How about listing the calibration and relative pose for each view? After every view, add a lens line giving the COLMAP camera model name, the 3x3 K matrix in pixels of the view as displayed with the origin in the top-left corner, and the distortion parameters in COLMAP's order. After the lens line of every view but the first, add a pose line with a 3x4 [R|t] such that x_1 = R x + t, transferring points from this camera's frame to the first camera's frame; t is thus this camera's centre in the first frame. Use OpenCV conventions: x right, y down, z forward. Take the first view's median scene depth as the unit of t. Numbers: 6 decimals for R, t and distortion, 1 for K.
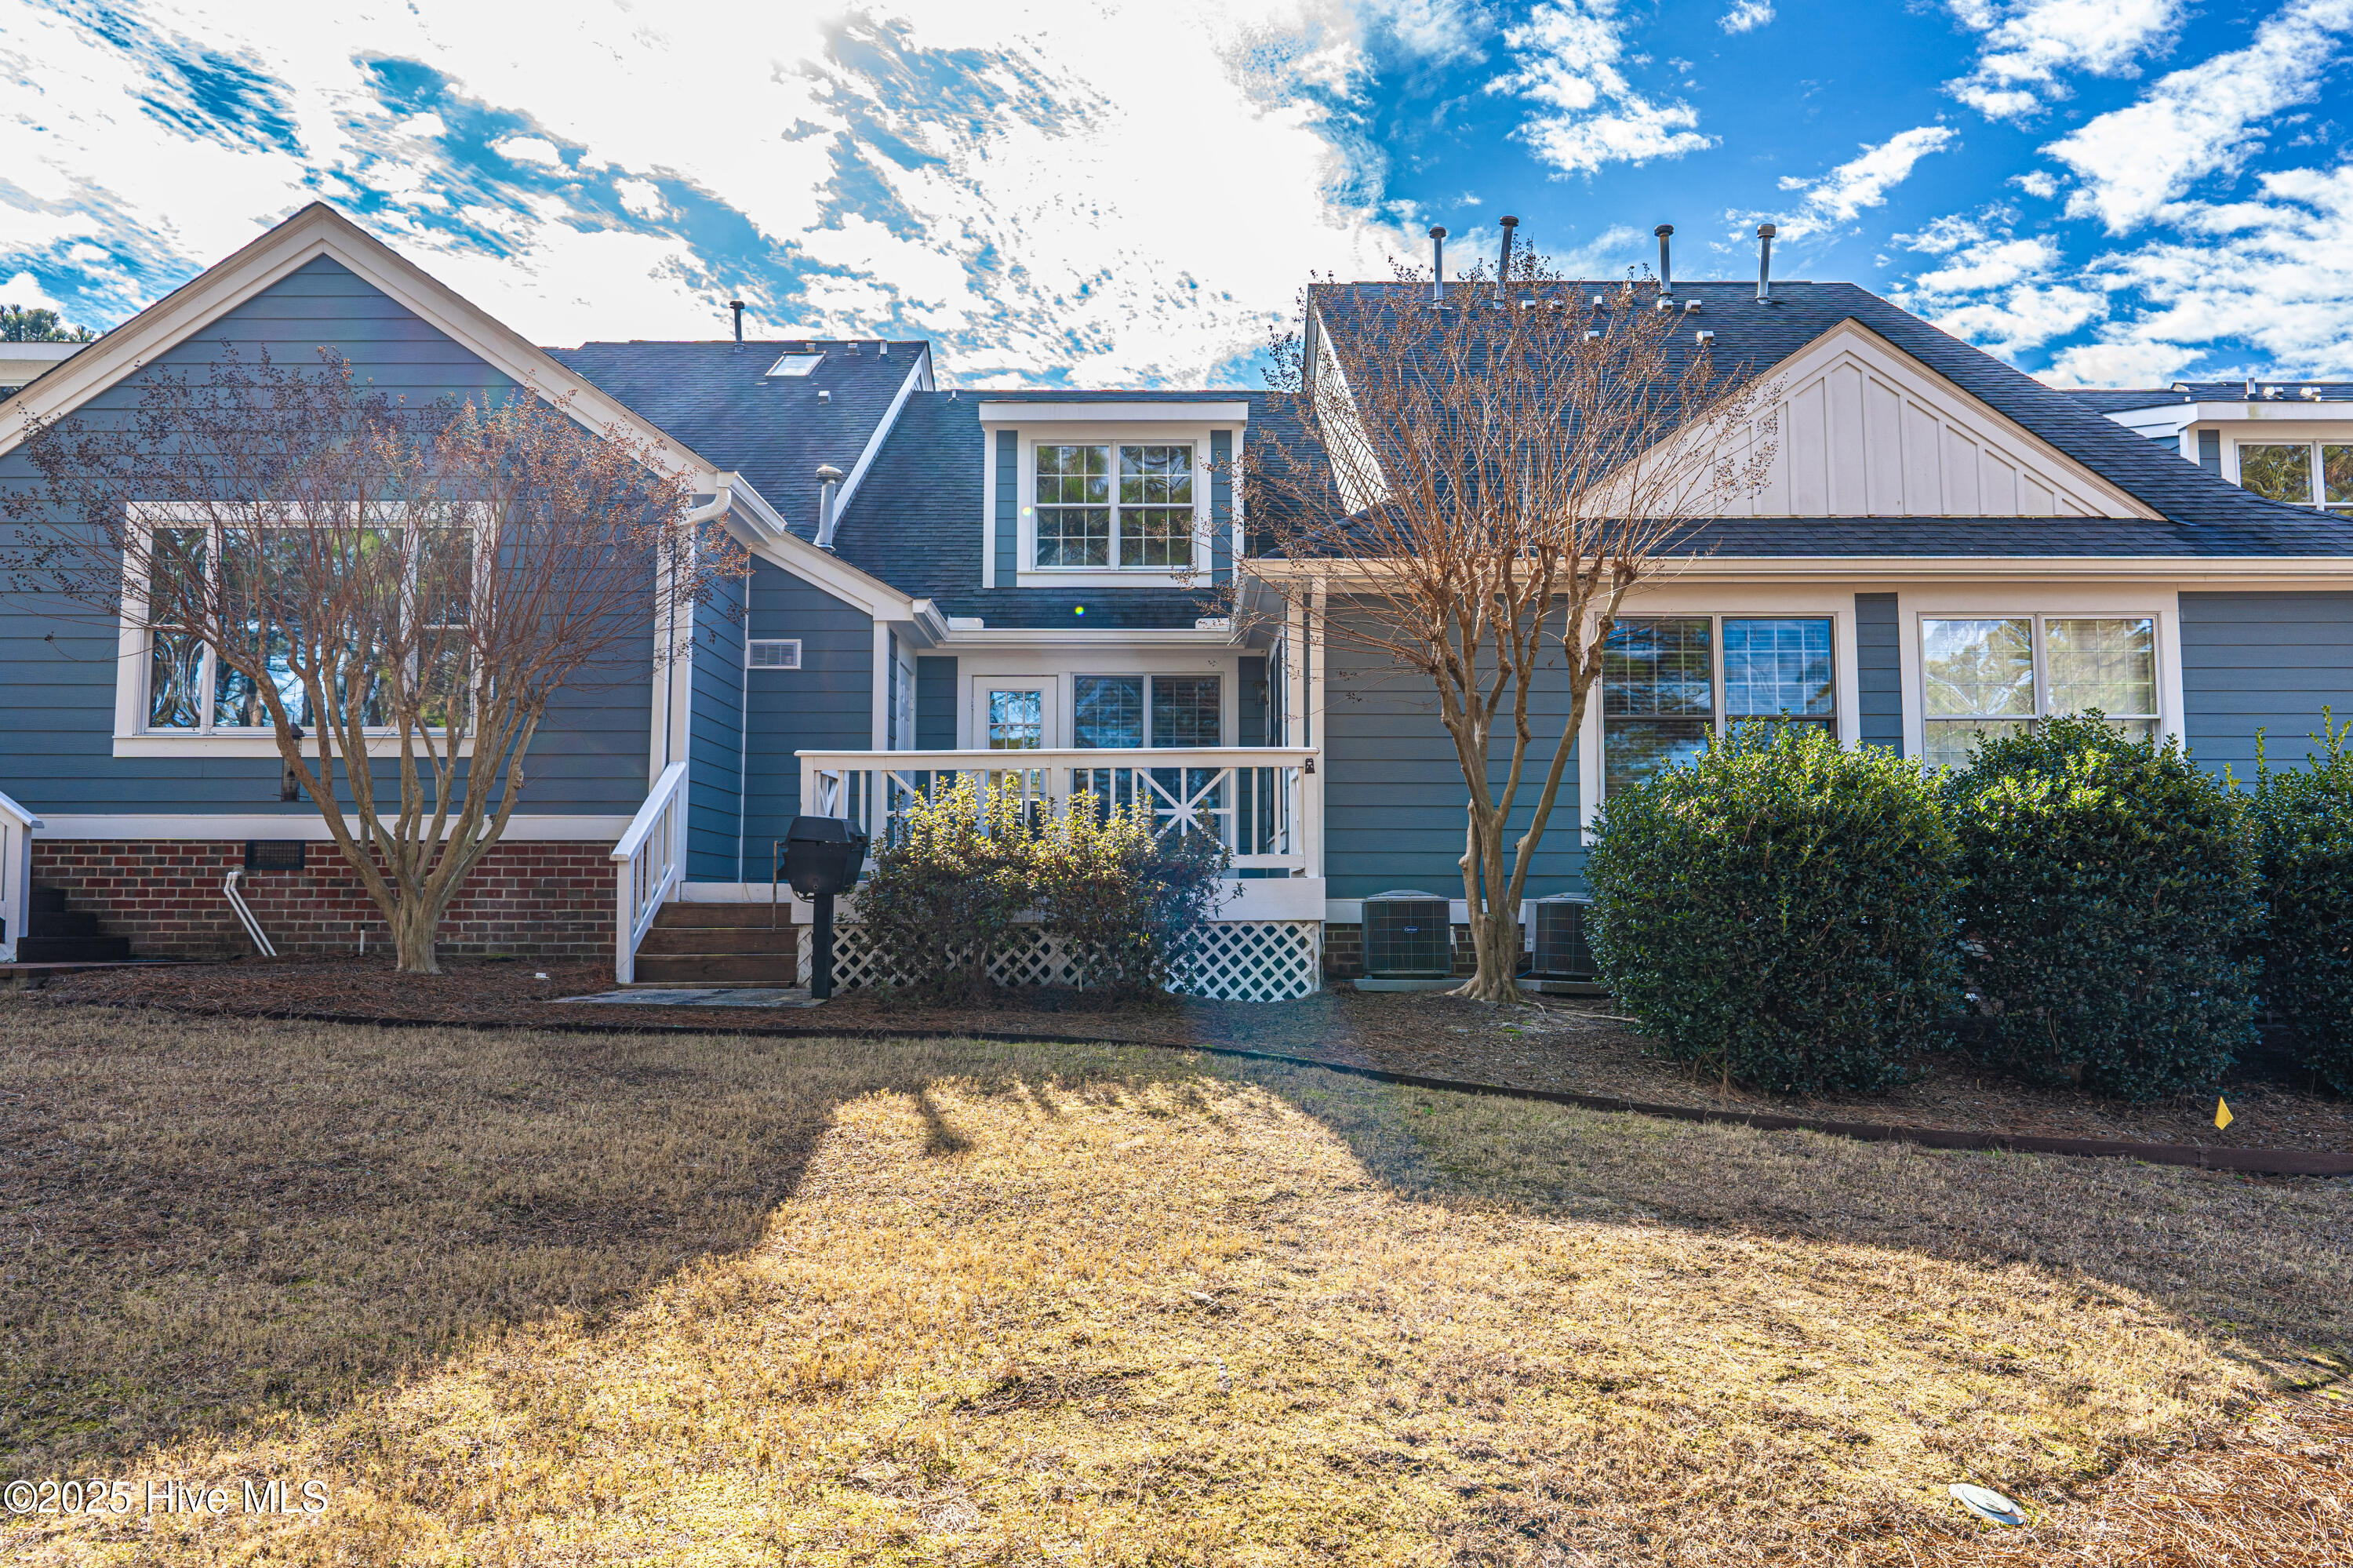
lens RADIAL K [[1603.6, 0, 1170.6], [0, 1603.6, 784.1], [0, 0, 1]] dist [0.004377, 0.004600]
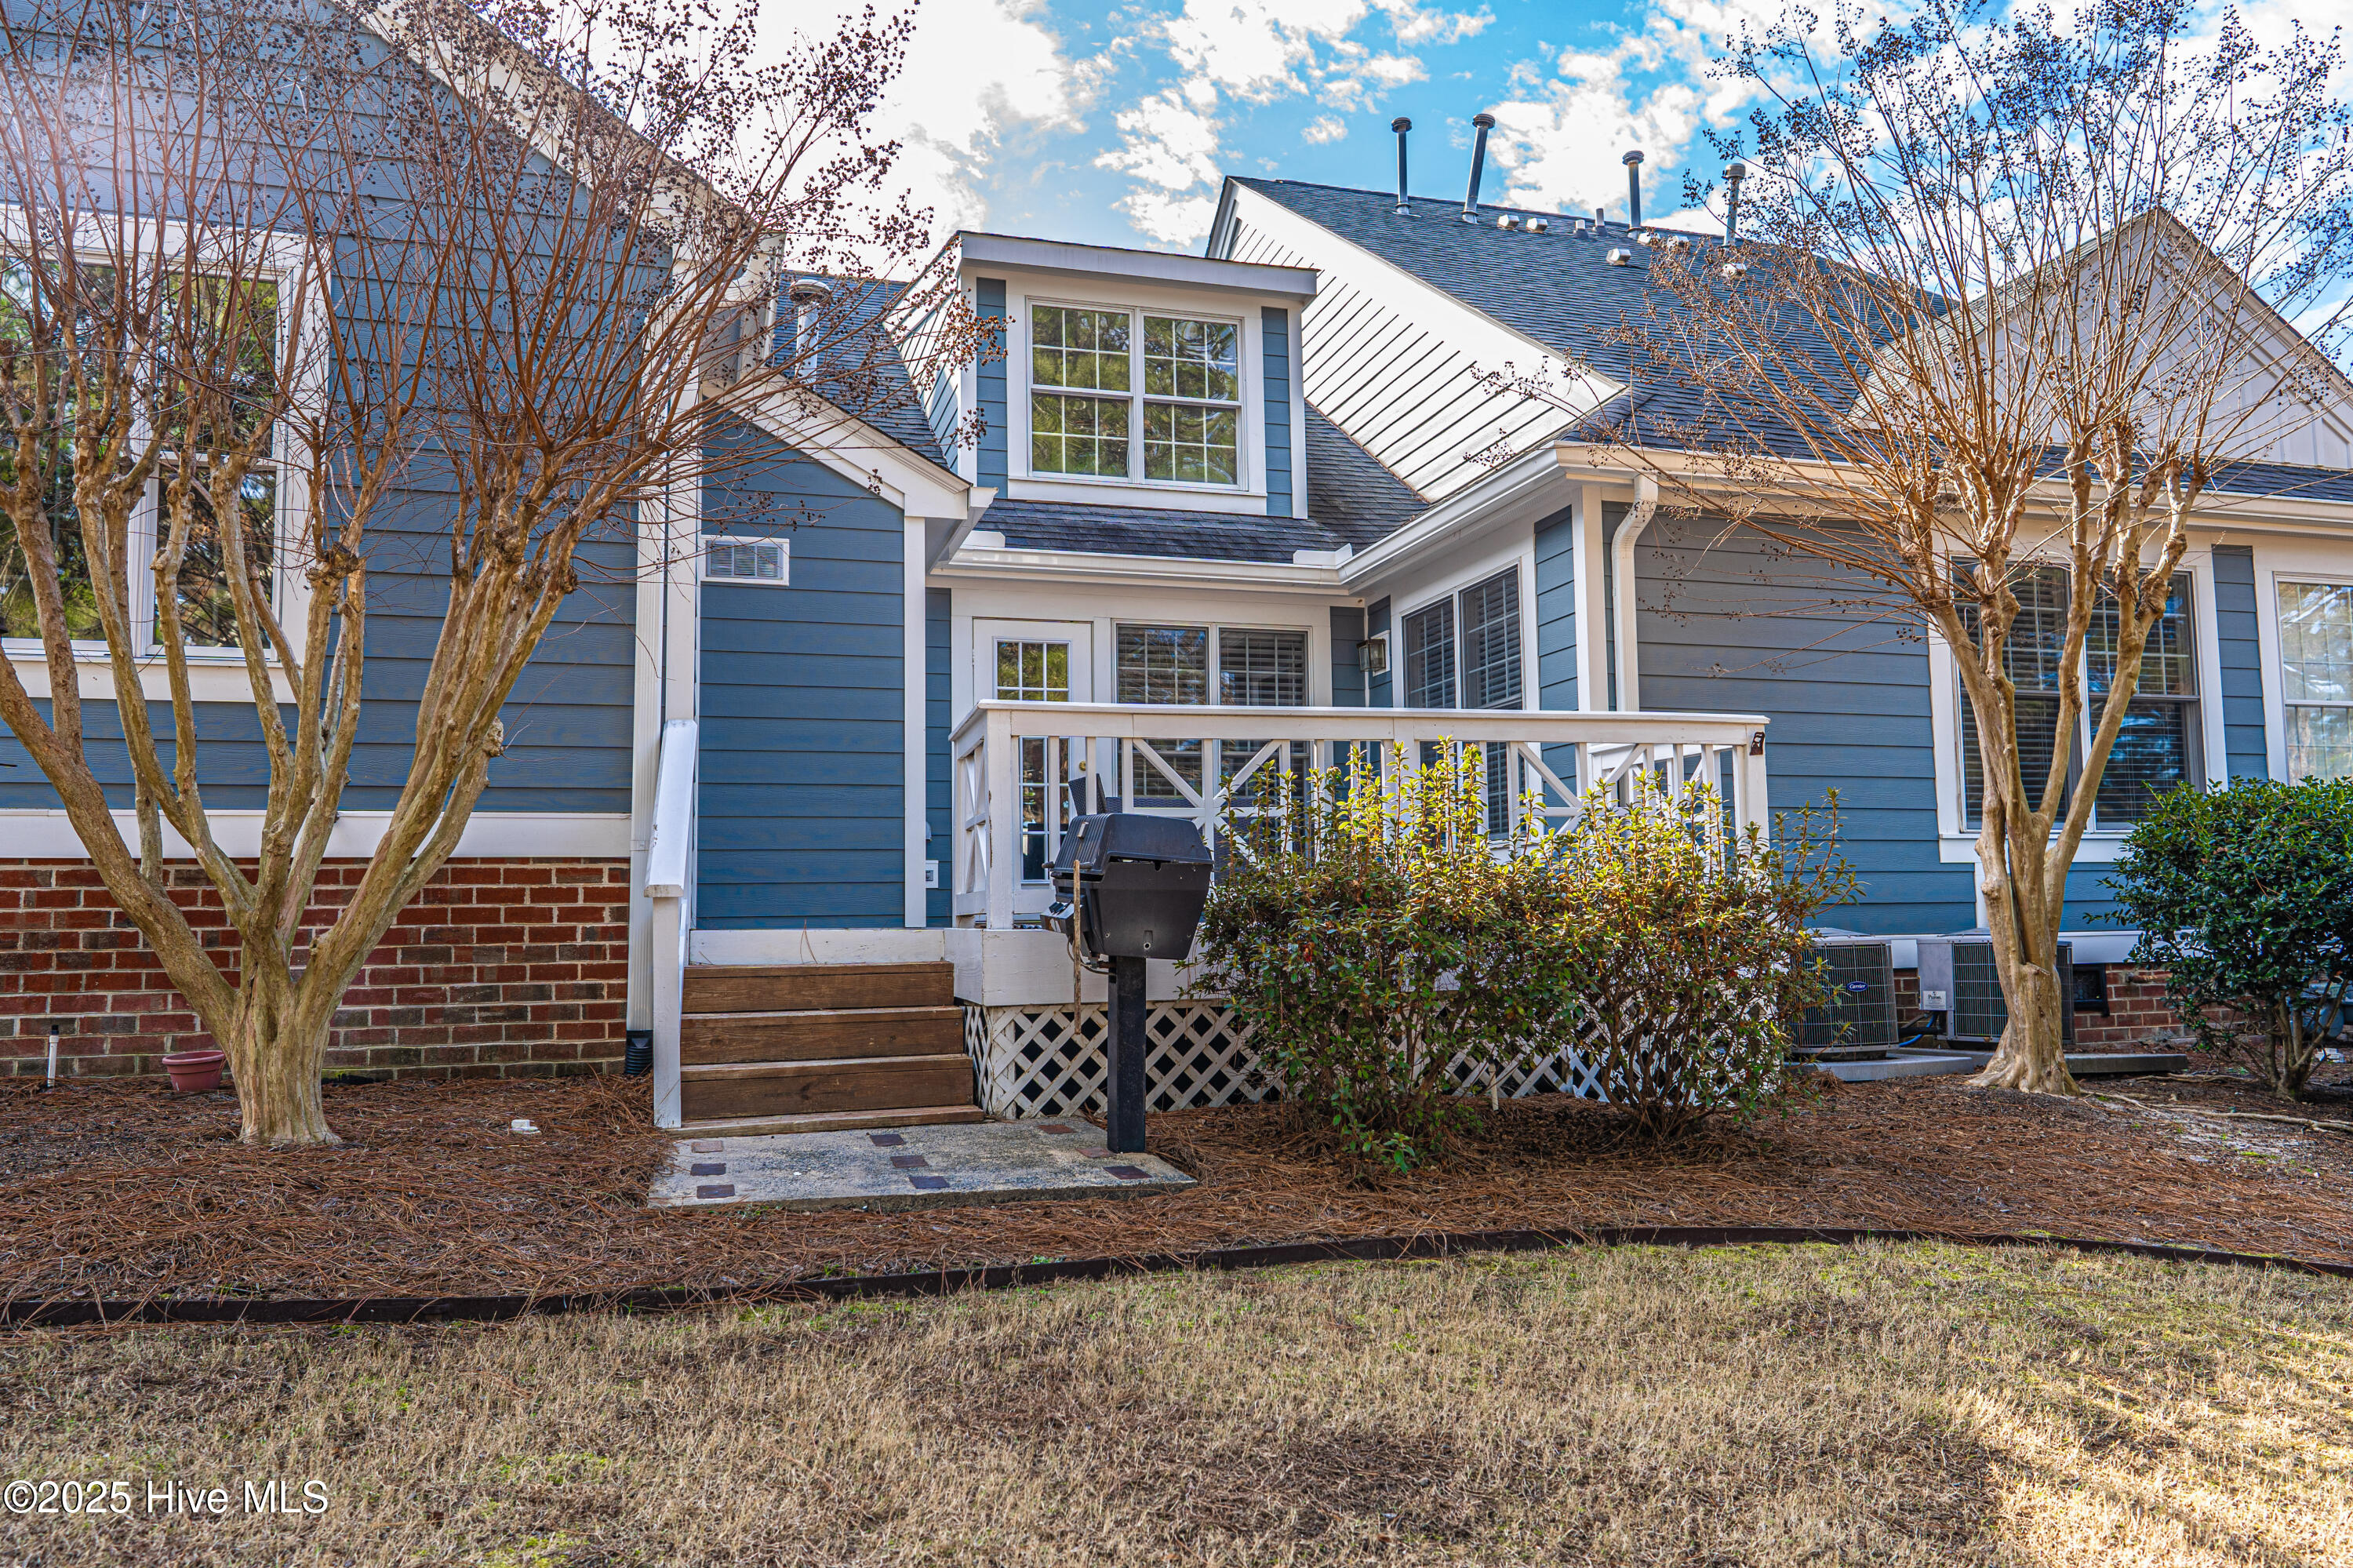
lens RADIAL K [[1603.6, 0, 1182.5], [0, 1603.6, 790.5], [0, 0, 1]] dist [0.004377, 0.004600]
pose [[0.955659, 0.009910, 0.294308, -0.267411], [-0.008209, 0.999942, -0.007013, 0.011944], [-0.294360, 0.004286, 0.955685, 0.353149]]
